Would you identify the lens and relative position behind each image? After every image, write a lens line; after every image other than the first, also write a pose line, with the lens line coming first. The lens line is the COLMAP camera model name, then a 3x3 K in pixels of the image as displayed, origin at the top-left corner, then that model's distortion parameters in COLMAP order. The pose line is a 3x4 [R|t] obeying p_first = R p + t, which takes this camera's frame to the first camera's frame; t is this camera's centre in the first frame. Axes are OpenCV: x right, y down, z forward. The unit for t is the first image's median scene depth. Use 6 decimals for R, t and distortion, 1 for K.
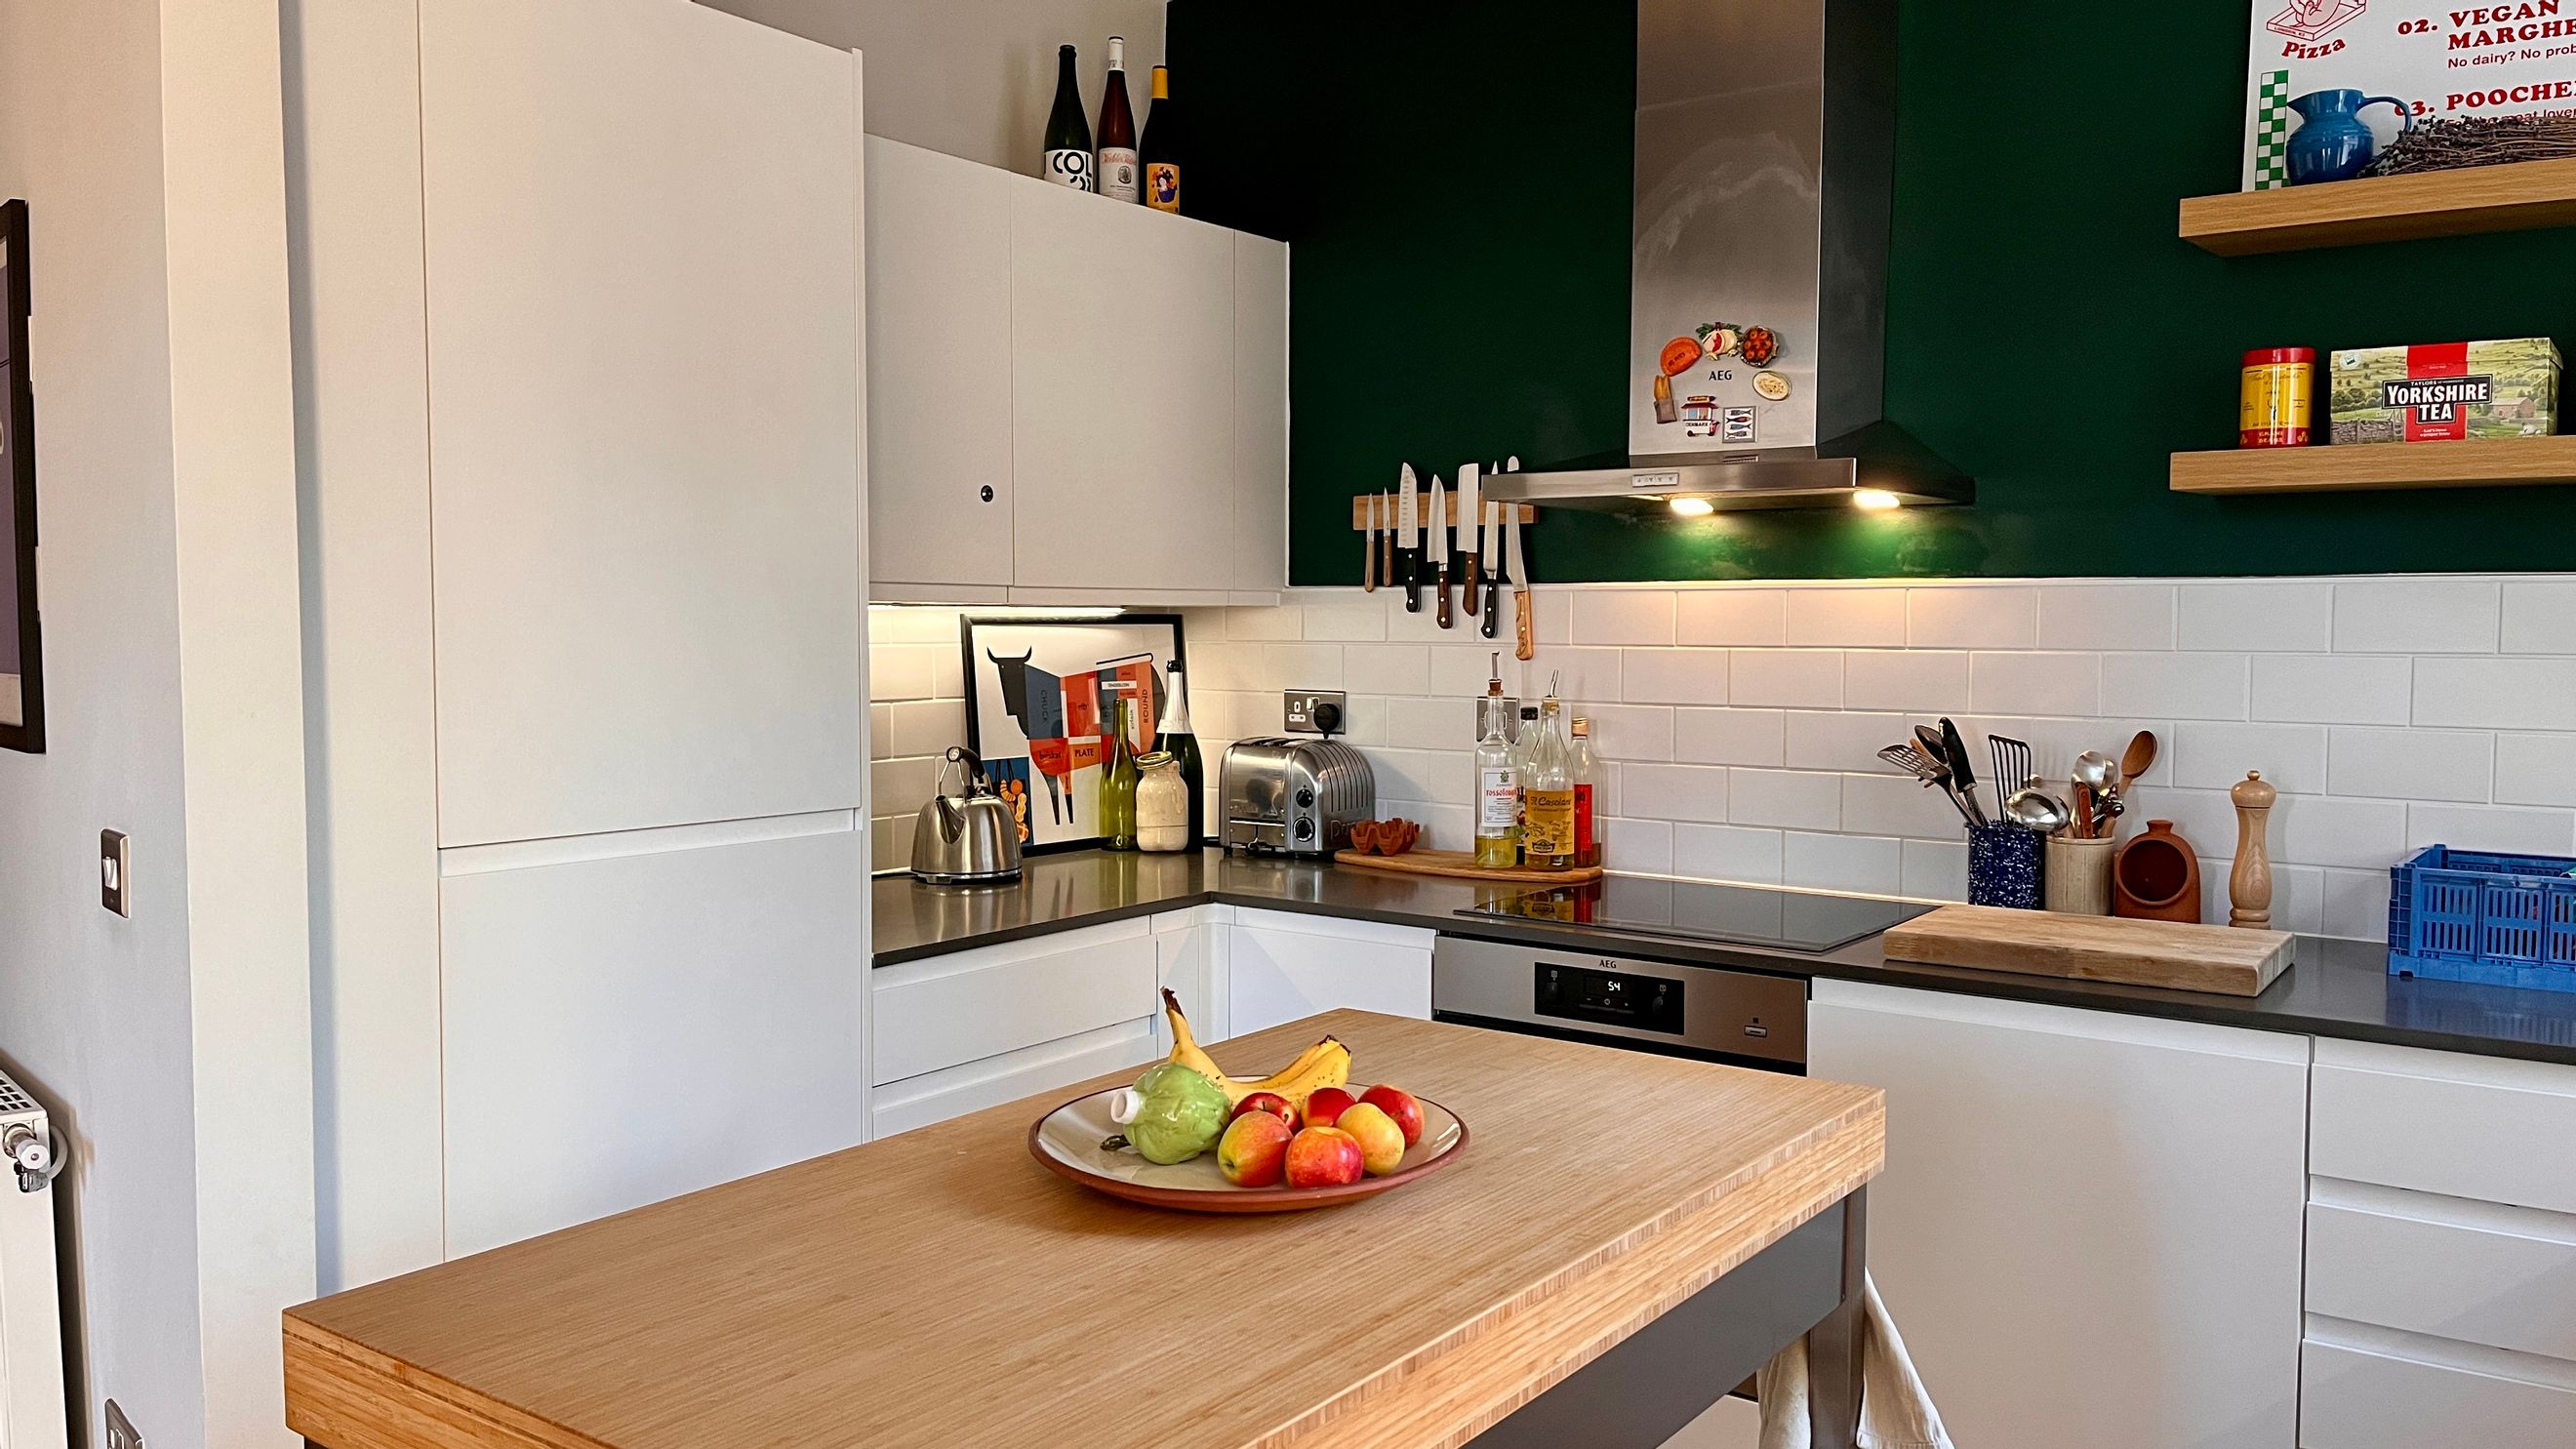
lens RADIAL K [[1974.1, 0, 1305.7], [0, 1974.1, 757.2], [0, 0, 1]] dist [0.020381, -0.003940]
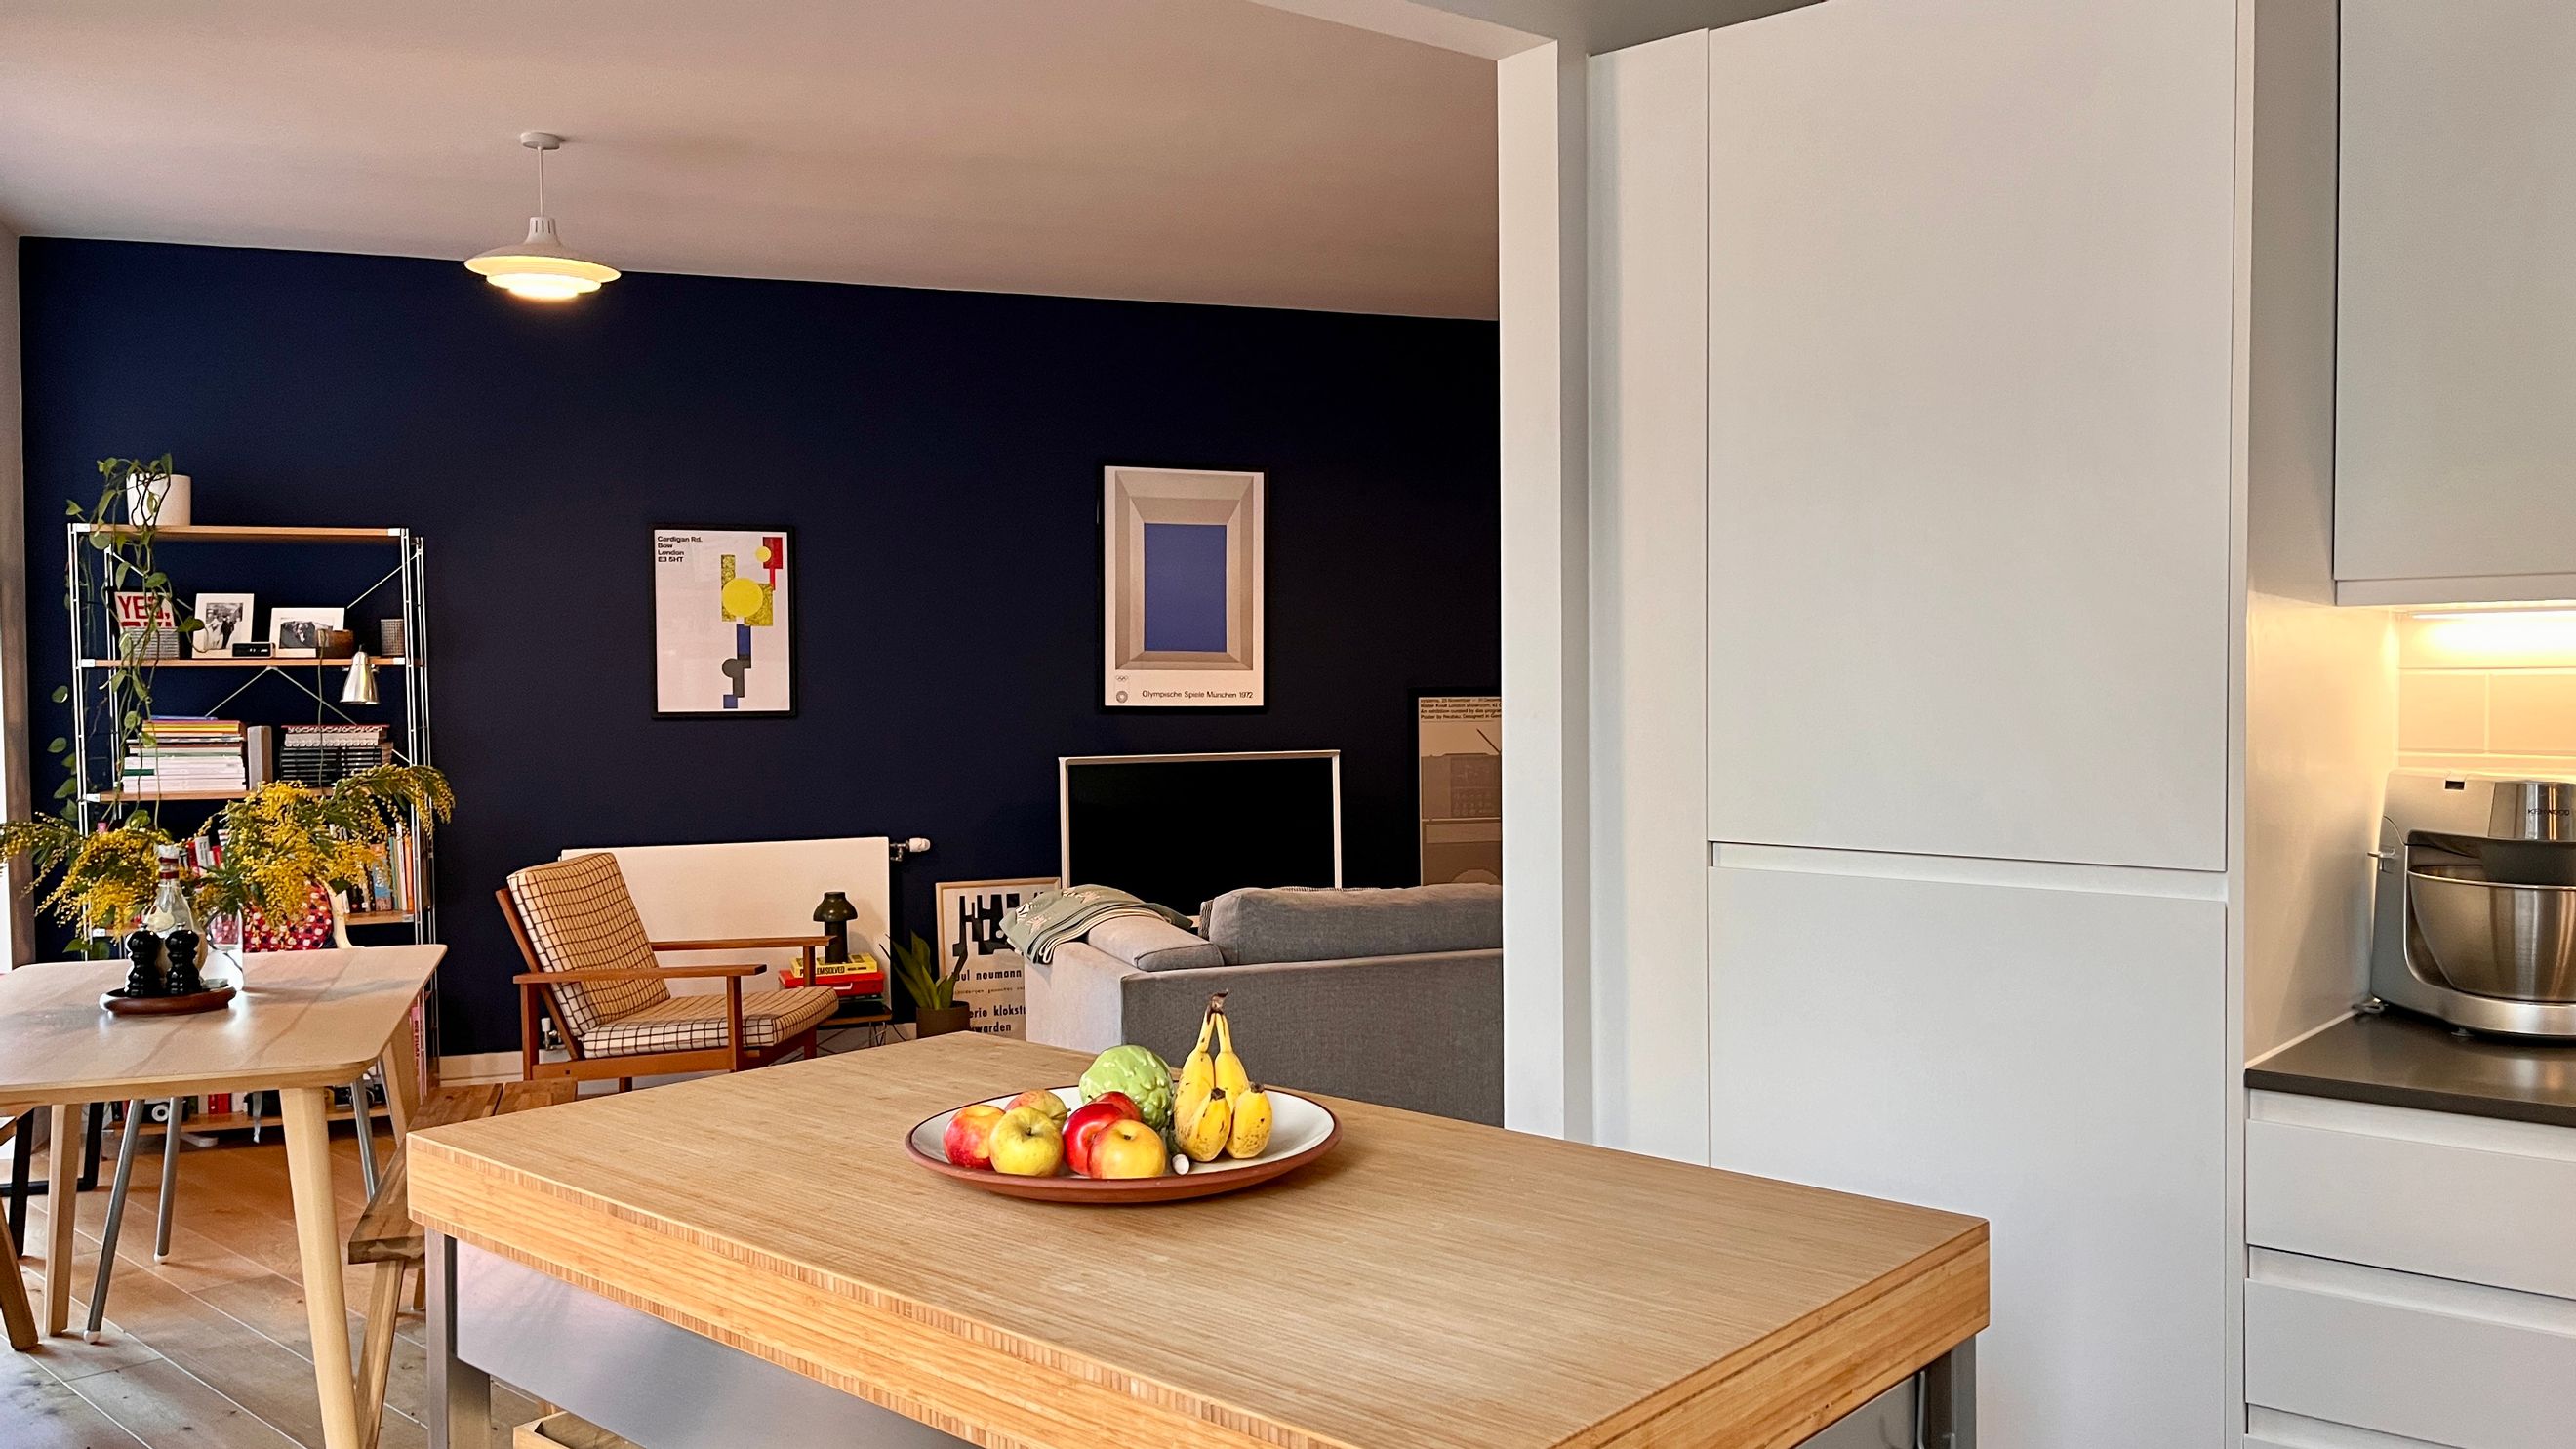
lens RADIAL K [[1974.1, 0, 1305.7], [0, 1974.1, 757.2], [0, 0, 1]] dist [0.020381, -0.003940]
pose [[-0.112146, 0.037549, -0.992982, 1.047480], [-0.062861, 0.997016, 0.044801, -0.057758], [0.991701, 0.067444, -0.109451, 1.296796]]
